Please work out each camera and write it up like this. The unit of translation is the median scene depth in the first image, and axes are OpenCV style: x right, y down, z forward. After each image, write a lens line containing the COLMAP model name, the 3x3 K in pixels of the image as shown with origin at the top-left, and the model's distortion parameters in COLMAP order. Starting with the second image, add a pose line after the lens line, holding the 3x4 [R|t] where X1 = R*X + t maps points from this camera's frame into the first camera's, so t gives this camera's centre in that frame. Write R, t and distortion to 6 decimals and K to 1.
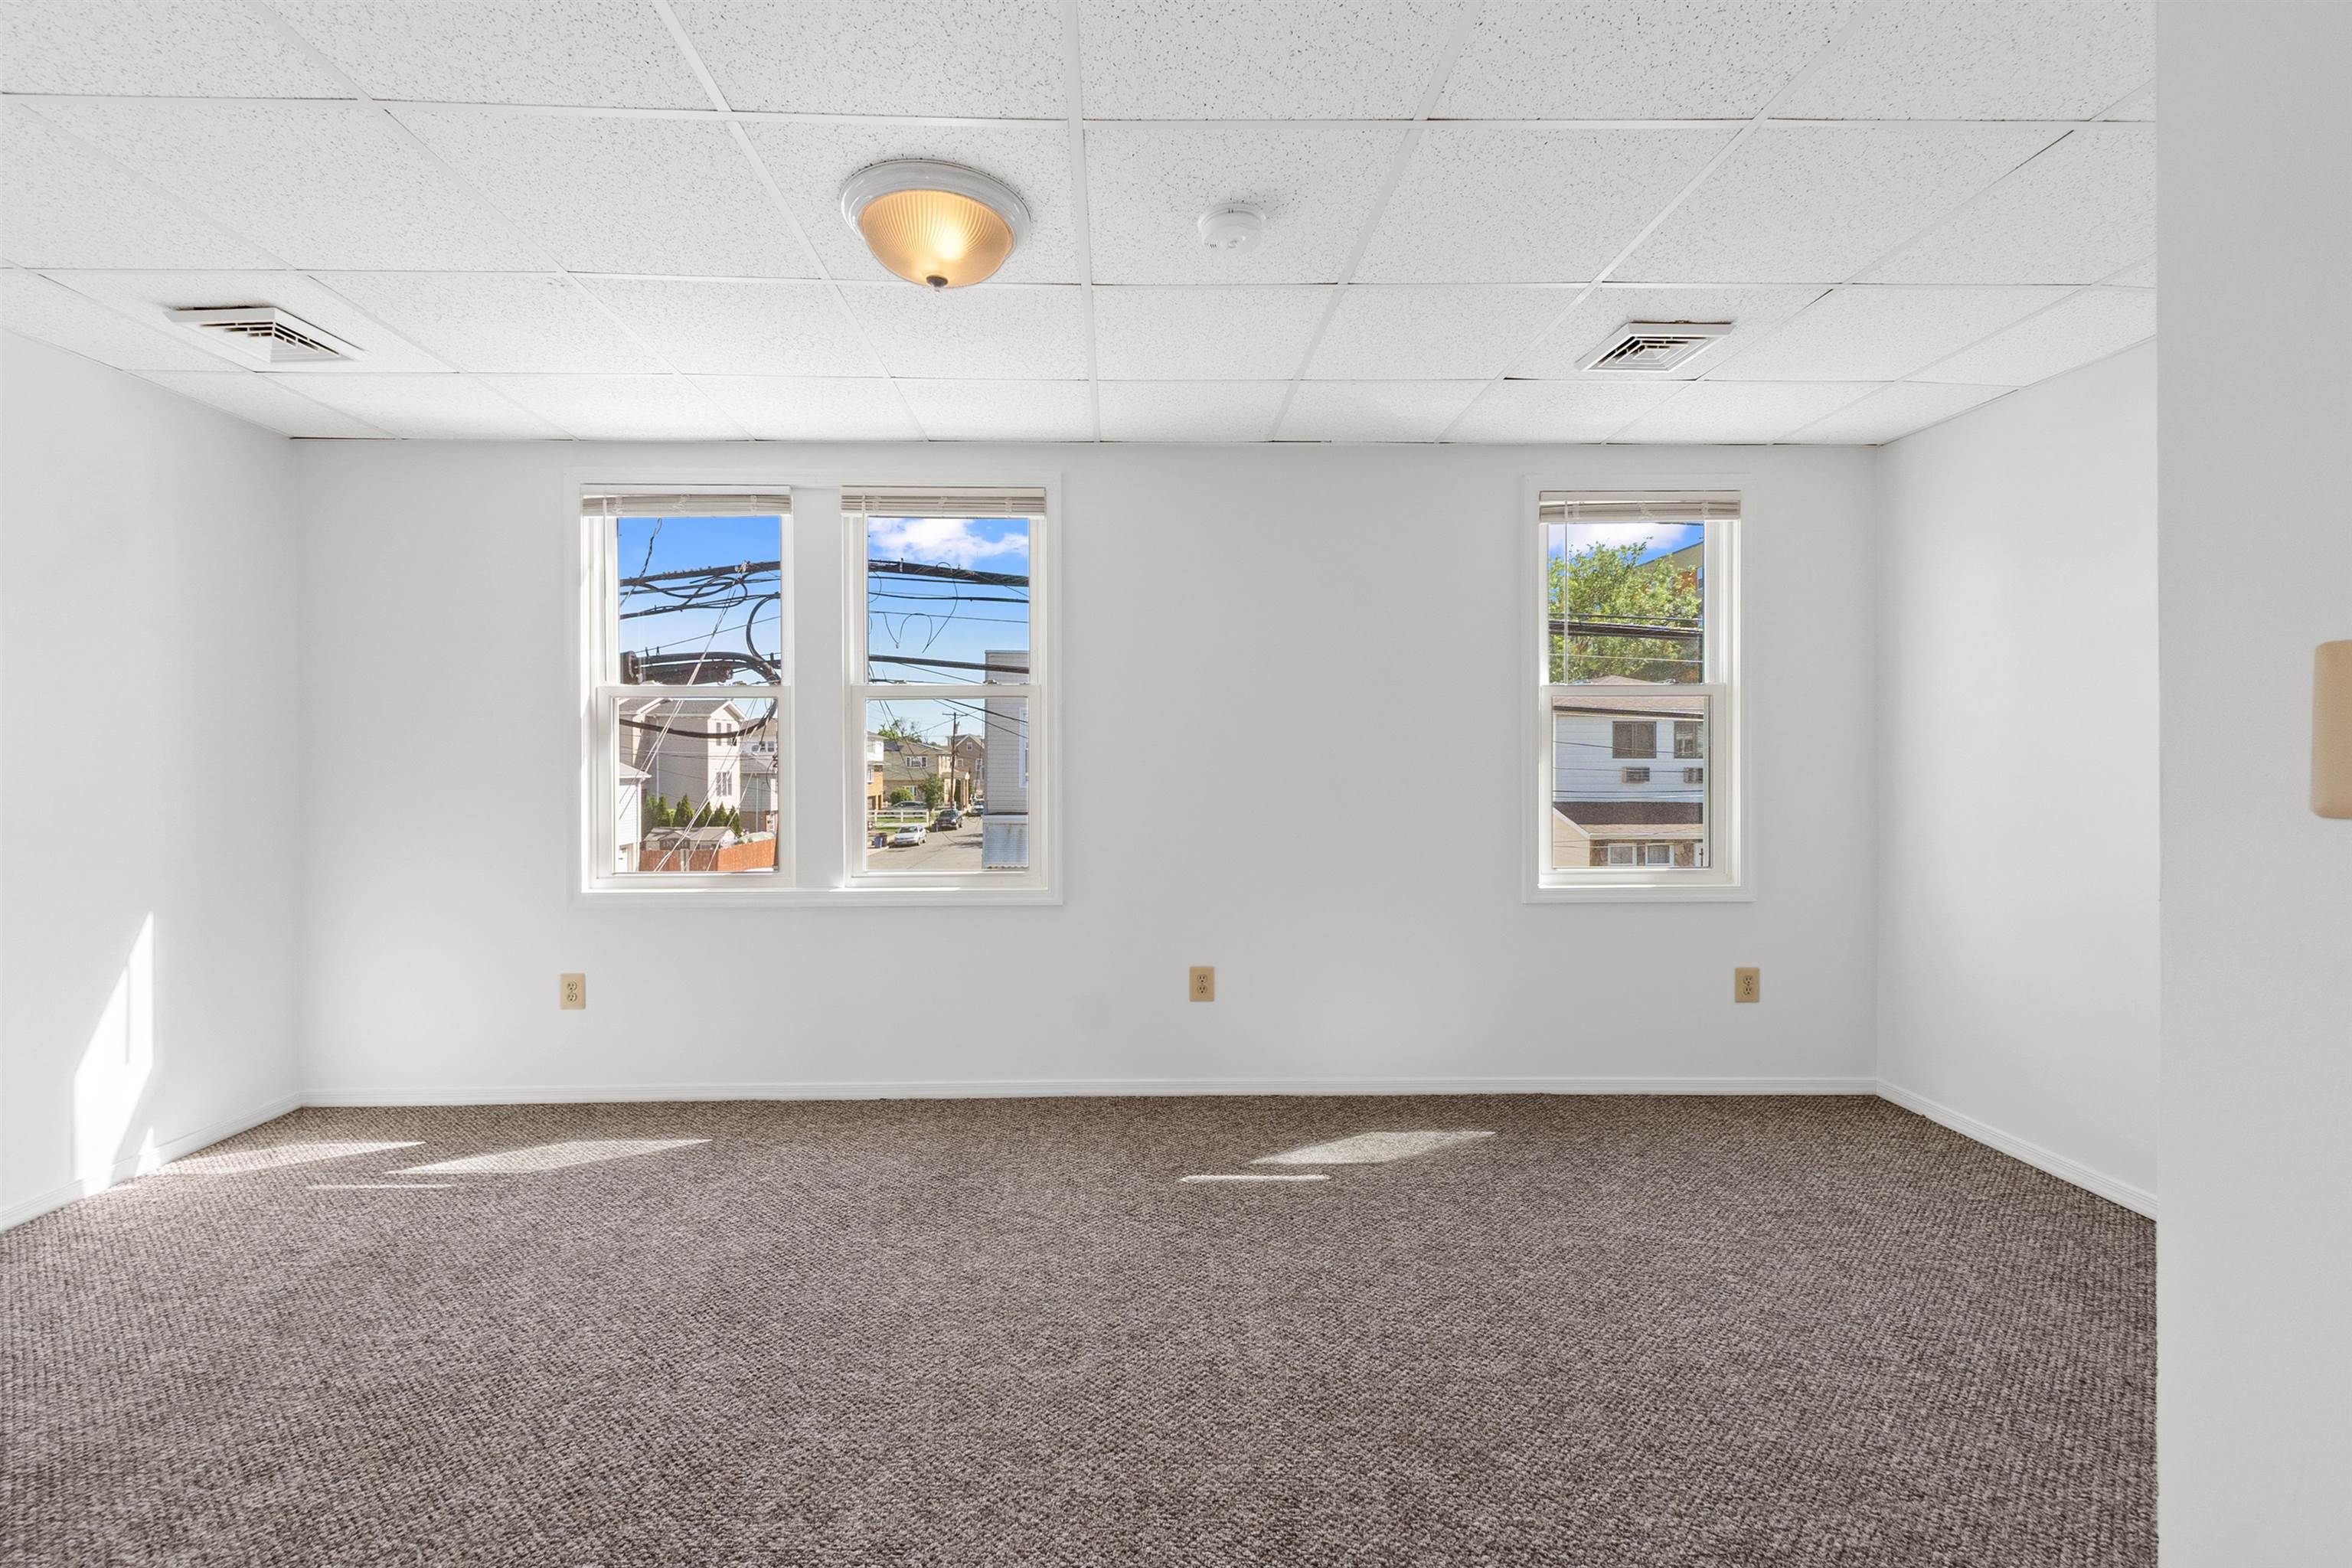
lens RADIAL K [[987.3, 0, 1140.7], [0, 987.3, 756.2], [0, 0, 1]] dist [0.000581, -0.000110]
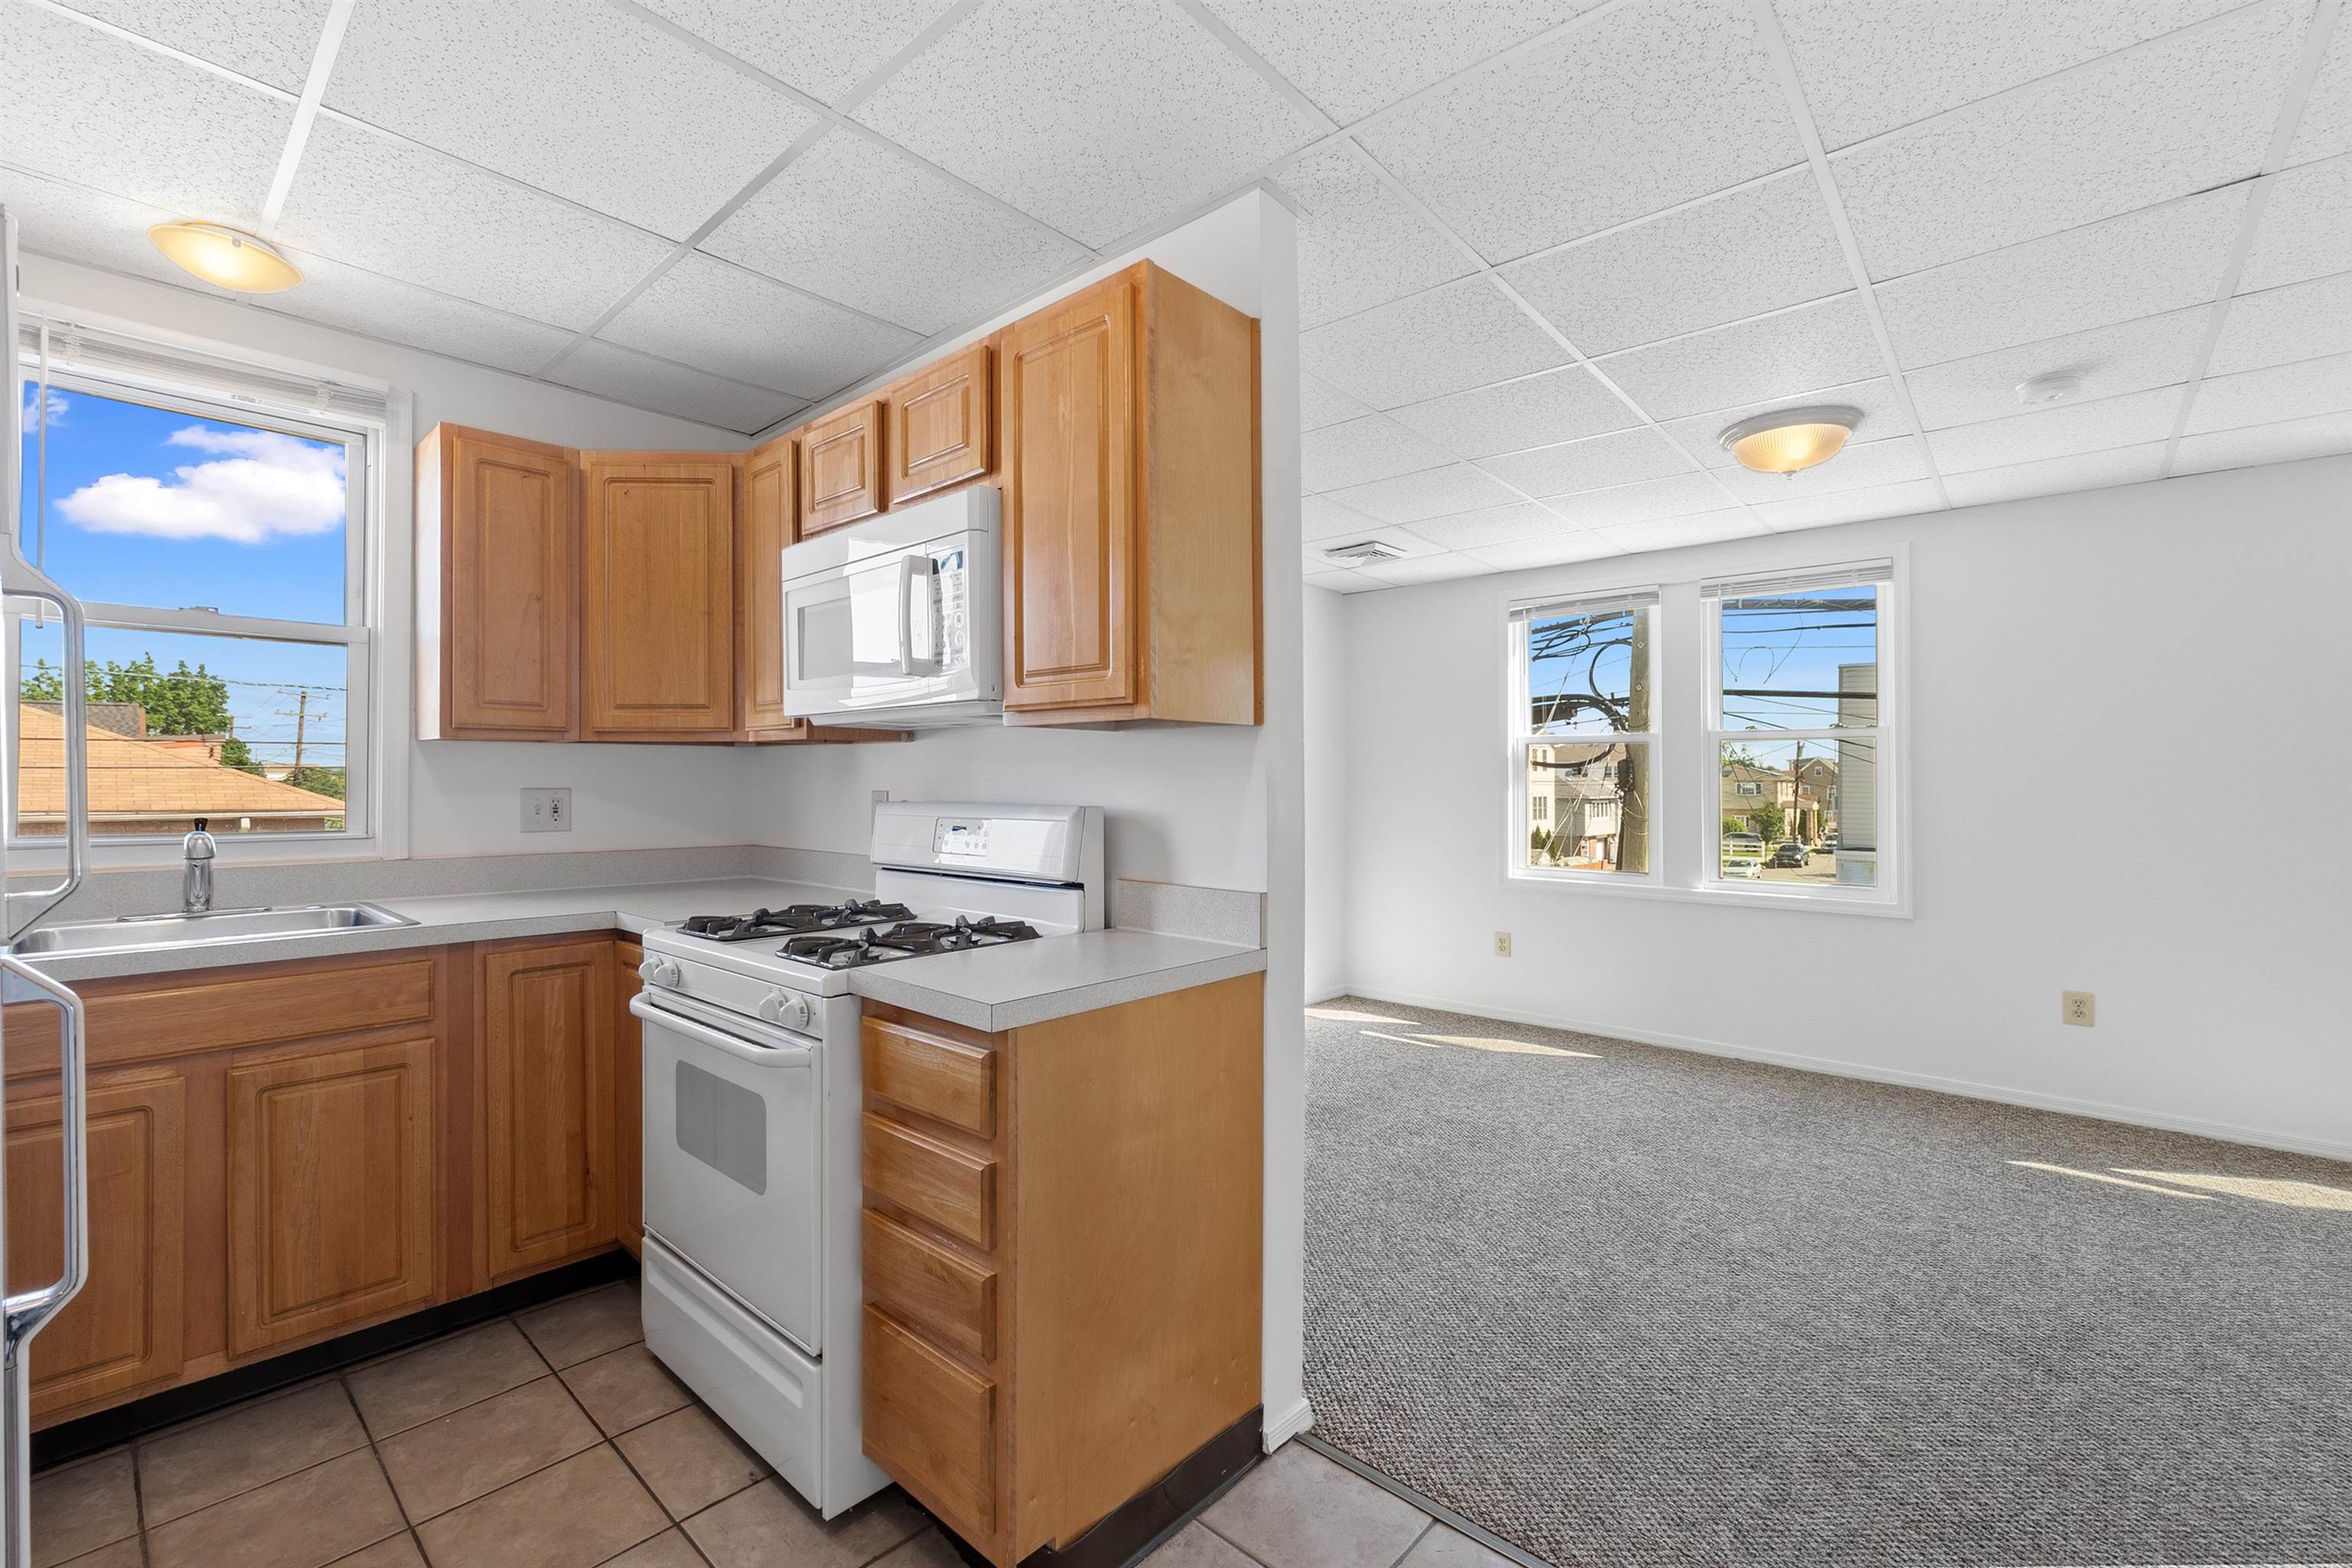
lens RADIAL K [[998.9, 0, 1171.1], [0, 998.9, 760.8], [0, 0, 1]] dist [-0.000522, -0.000154]
pose [[0.733805, -0.006733, -0.679327, 0.080666], [-0.006811, 0.999828, -0.017266, -0.007229], [0.679326, 0.017297, 0.733632, -0.453625]]
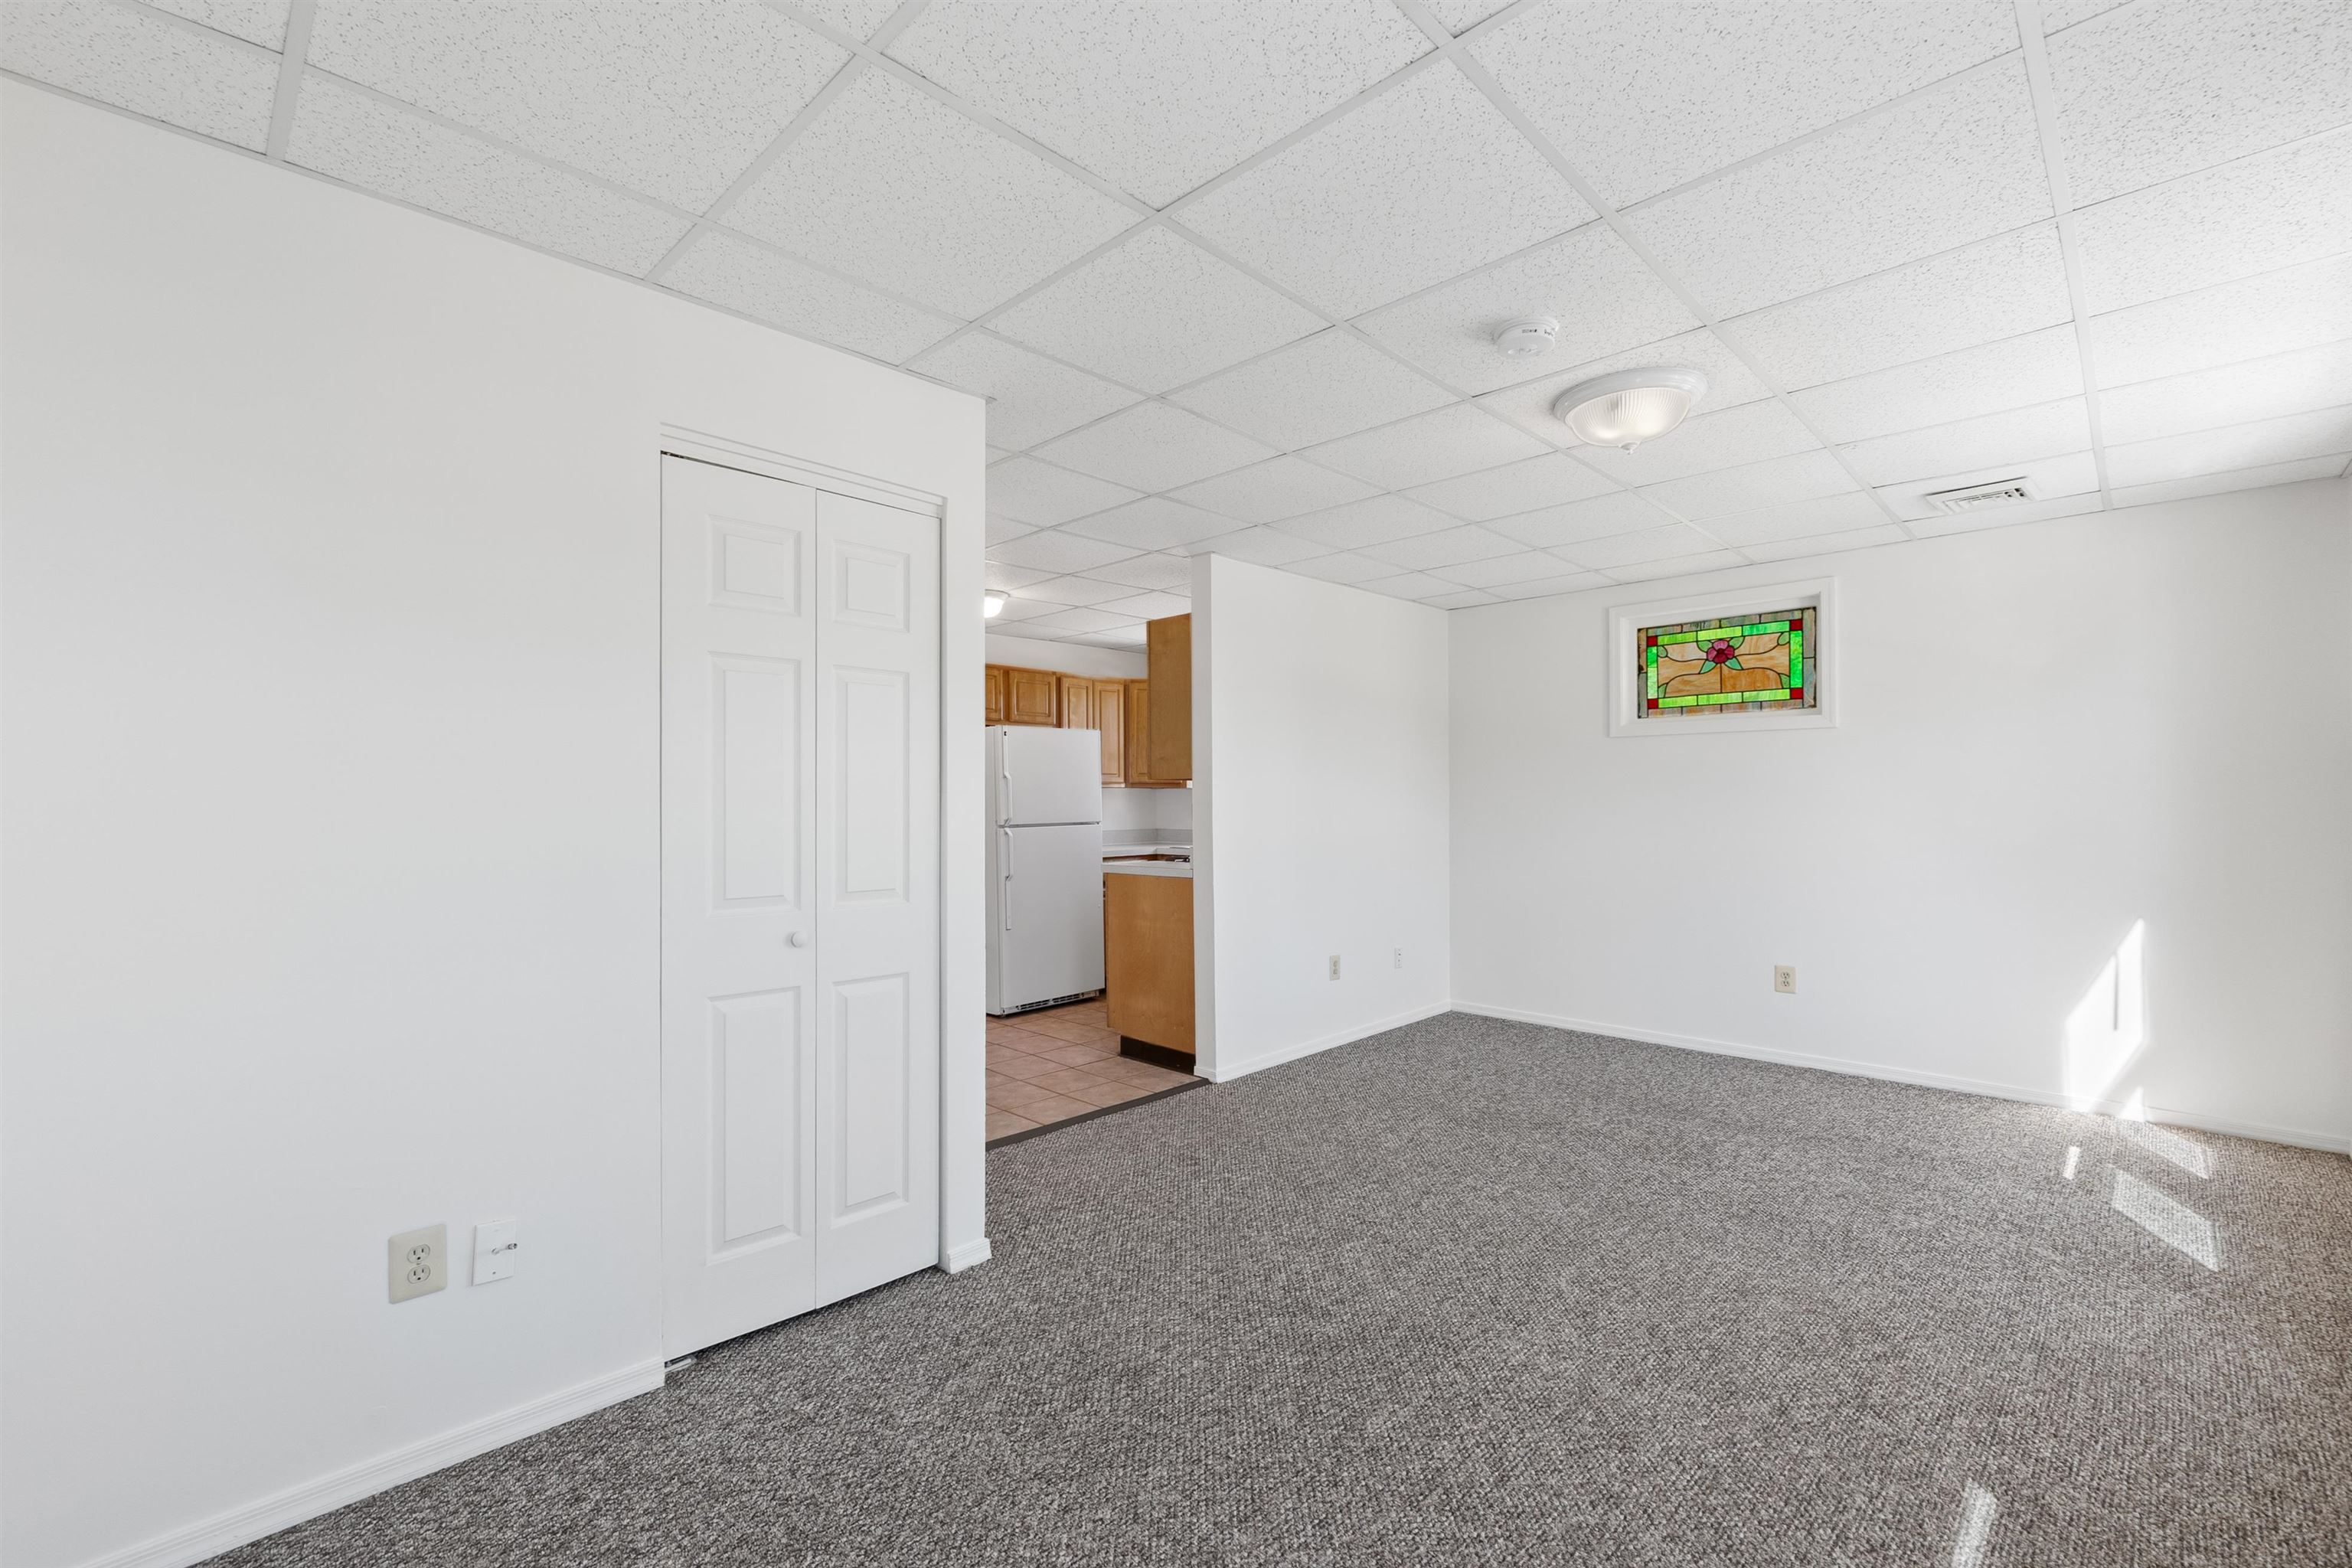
lens RADIAL K [[1007.4, 0, 1147.9], [0, 1007.4, 788.4], [0, 0, 1]] dist [-0.001421, -0.000373]
pose [[-0.721139, -0.003621, -0.692781, 0.721566], [0.004684, 0.999938, -0.010102, -0.003043], [0.692775, -0.010530, -0.721077, 0.928128]]
